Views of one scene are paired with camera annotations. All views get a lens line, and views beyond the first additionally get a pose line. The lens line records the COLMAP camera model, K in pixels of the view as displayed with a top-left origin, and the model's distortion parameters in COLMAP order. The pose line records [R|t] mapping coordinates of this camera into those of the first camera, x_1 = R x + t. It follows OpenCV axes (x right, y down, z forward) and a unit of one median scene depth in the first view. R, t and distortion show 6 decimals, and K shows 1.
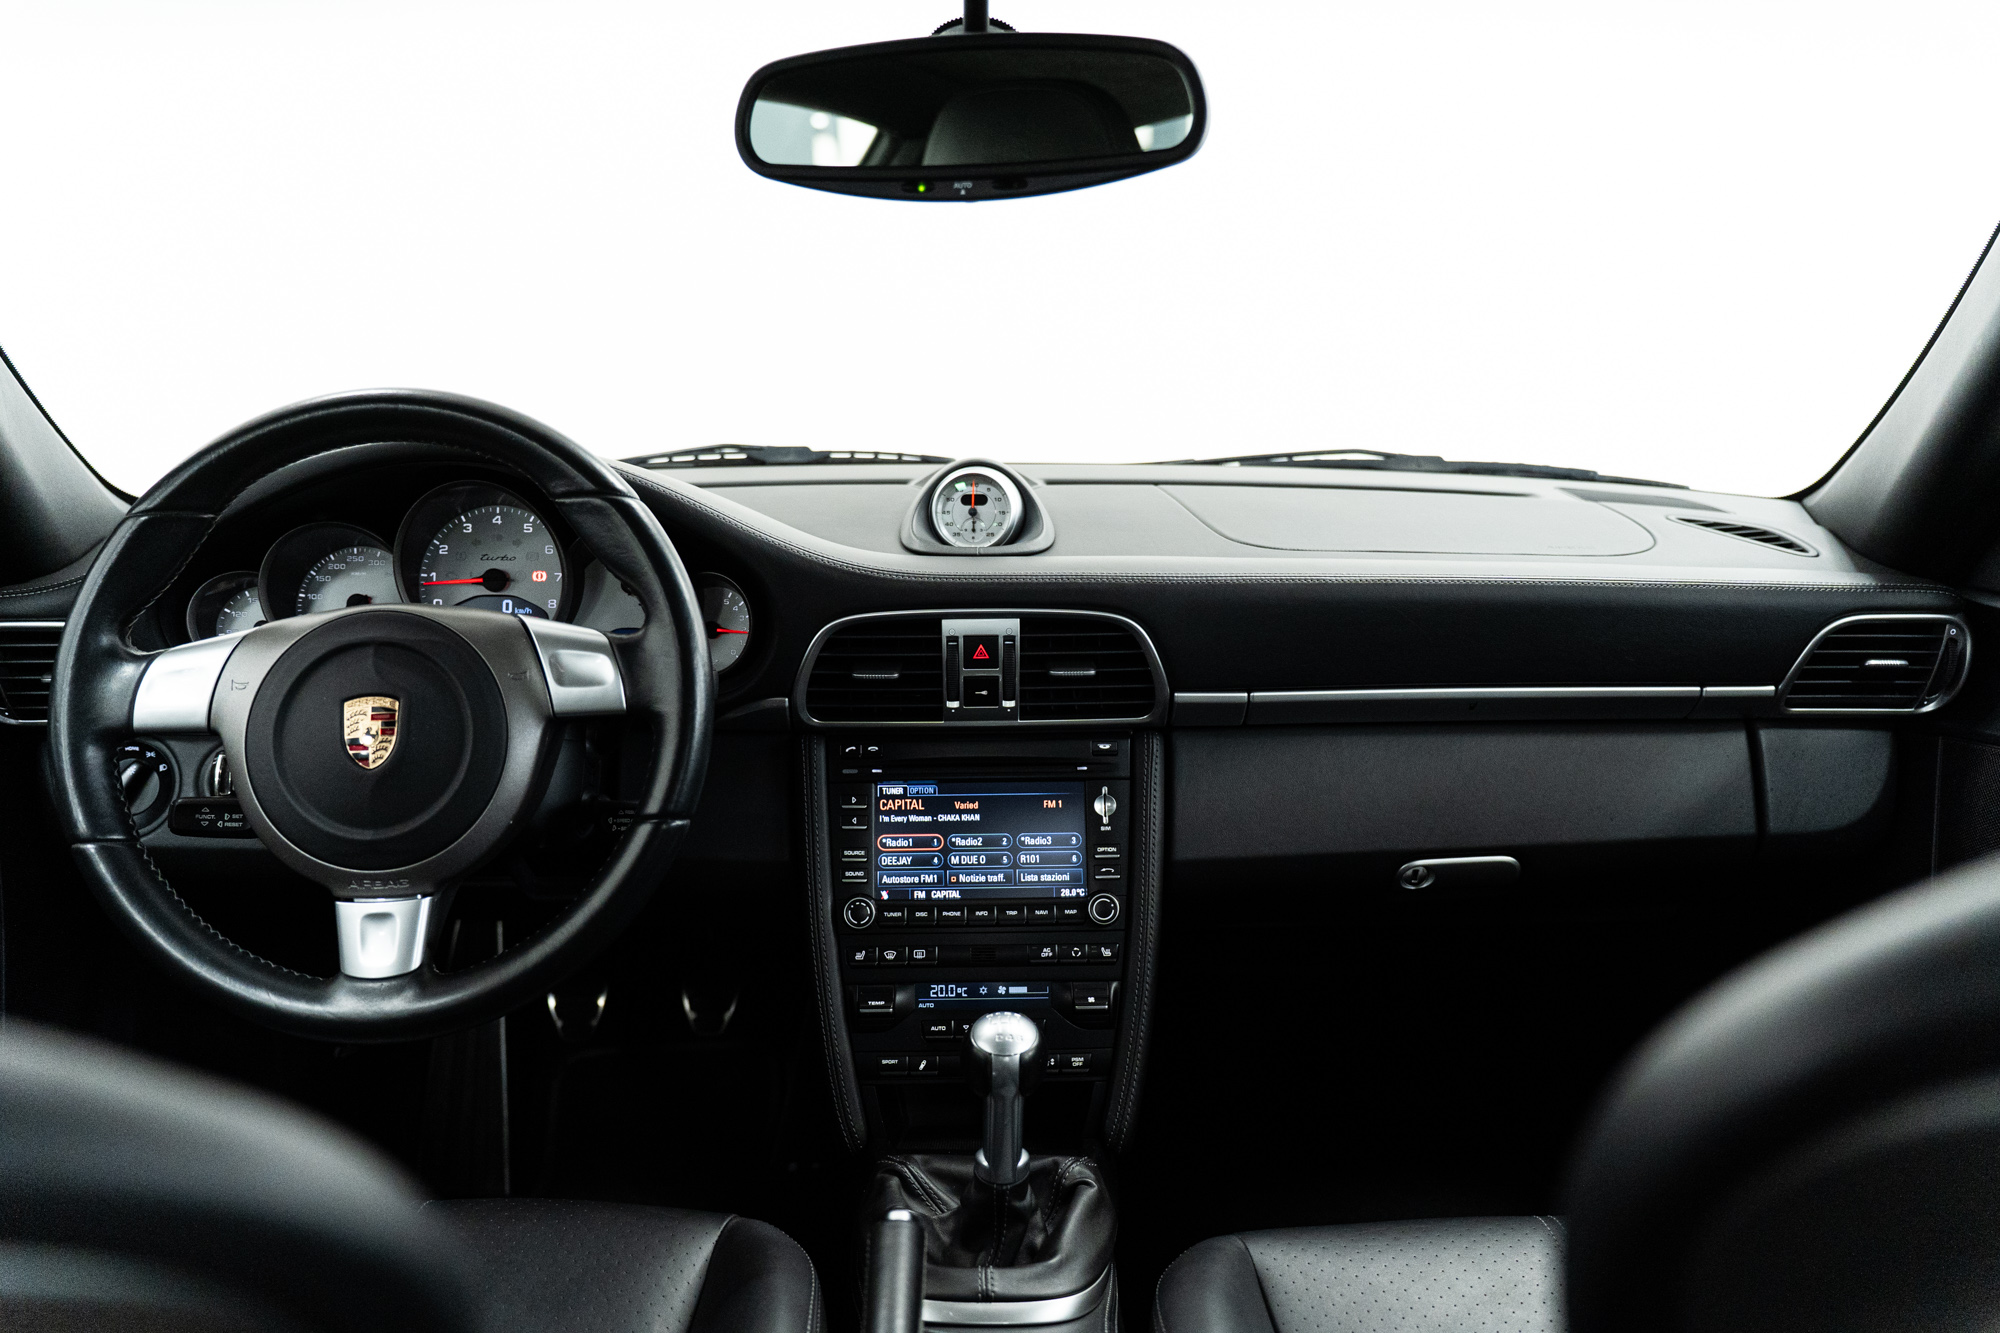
lens RADIAL K [[1607.0, 0, 1005.3], [0, 1607.0, 675.4], [0, 0, 1]] dist [-0.009174, 0.000907]
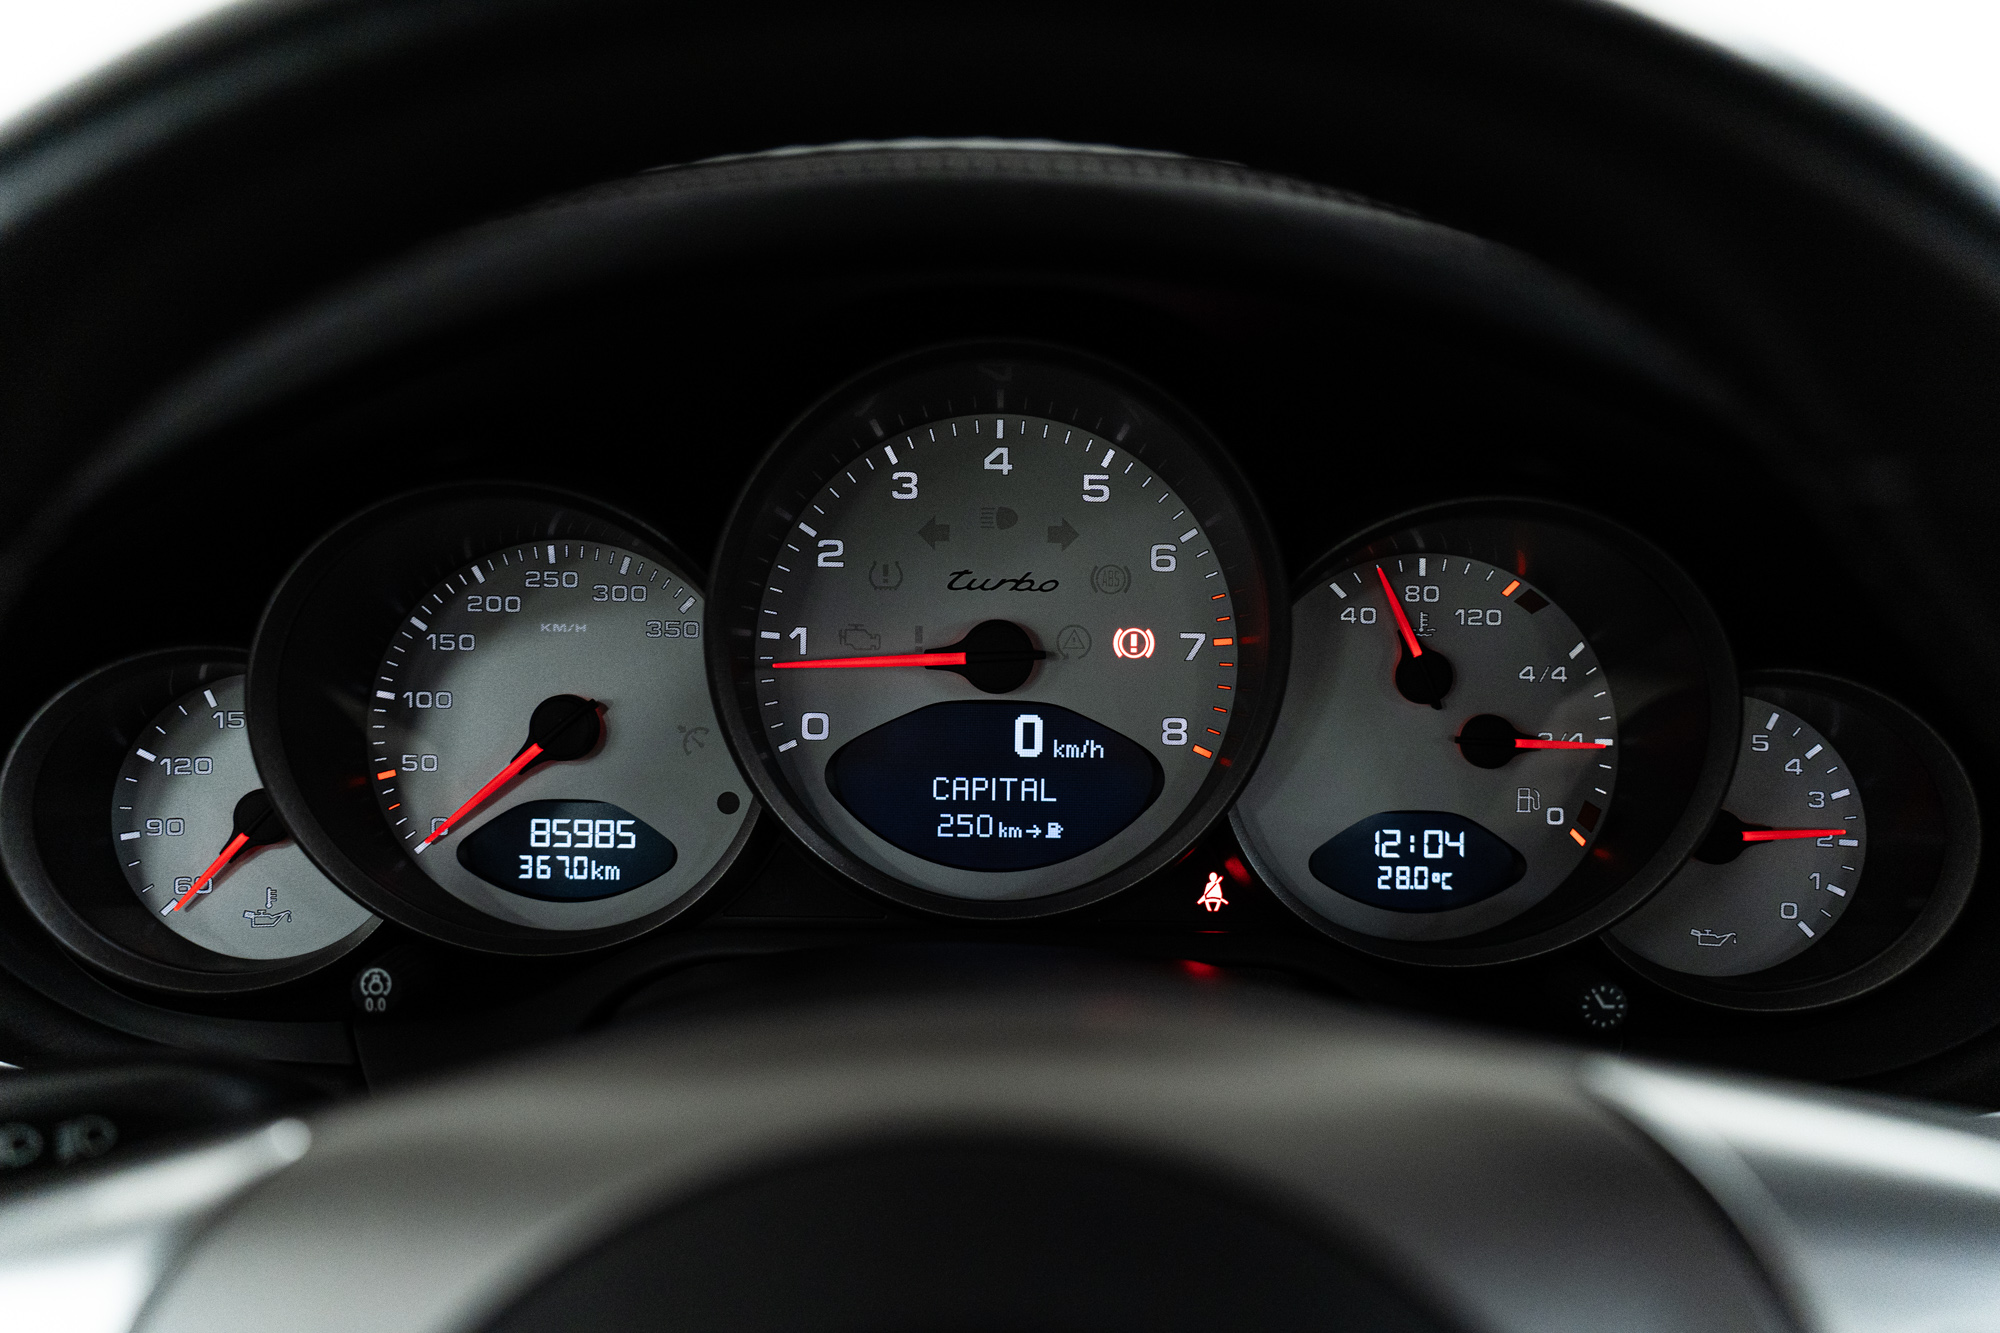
lens RADIAL K [[1716.7, 0, 996.5], [0, 1716.7, 667.5], [0, 0, 1]] dist [0.002139, -0.000838]
pose [[0.999792, 0.016209, -0.012365, -0.313134], [-0.015104, 0.996284, 0.084800, -0.085312], [0.013693, -0.084596, 0.996321, 0.664103]]
